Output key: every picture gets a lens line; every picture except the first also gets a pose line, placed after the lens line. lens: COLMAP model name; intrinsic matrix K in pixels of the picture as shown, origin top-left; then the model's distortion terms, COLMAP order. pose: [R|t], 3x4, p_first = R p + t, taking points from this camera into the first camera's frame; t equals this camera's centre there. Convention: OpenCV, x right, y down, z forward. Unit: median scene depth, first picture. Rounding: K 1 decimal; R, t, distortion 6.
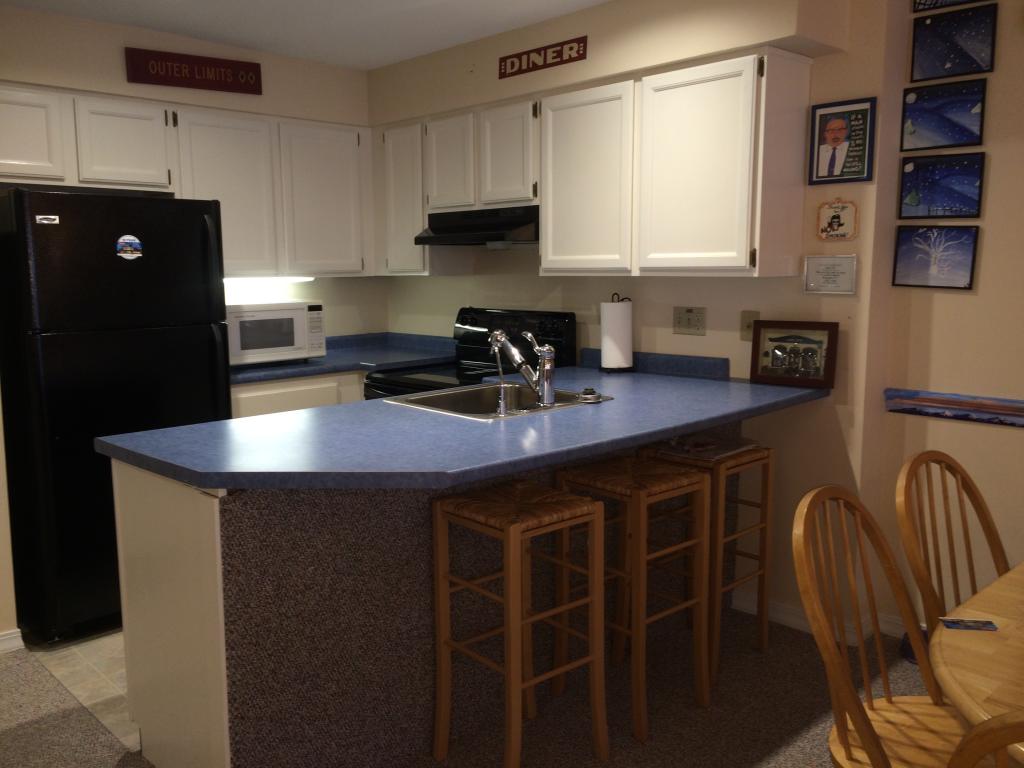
lens RADIAL K [[869.2, 0, 511.1], [0, 869.2, 372.2], [0, 0, 1]] dist [0.084738, -0.101981]
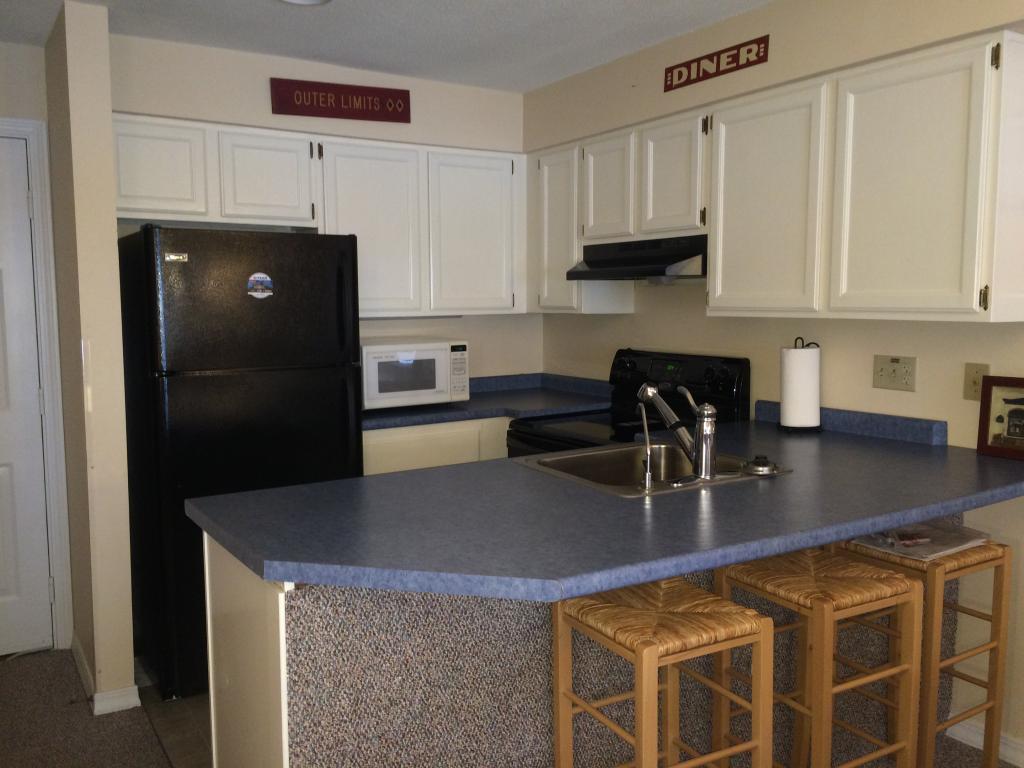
lens RADIAL K [[869.2, 0, 511.1], [0, 869.2, 372.2], [0, 0, 1]] dist [0.084738, -0.101981]
pose [[0.978400, 0.020226, -0.205728, 0.026856], [-0.026994, 0.999181, -0.030144, -0.028614], [0.204949, 0.035047, 0.978145, 0.142655]]
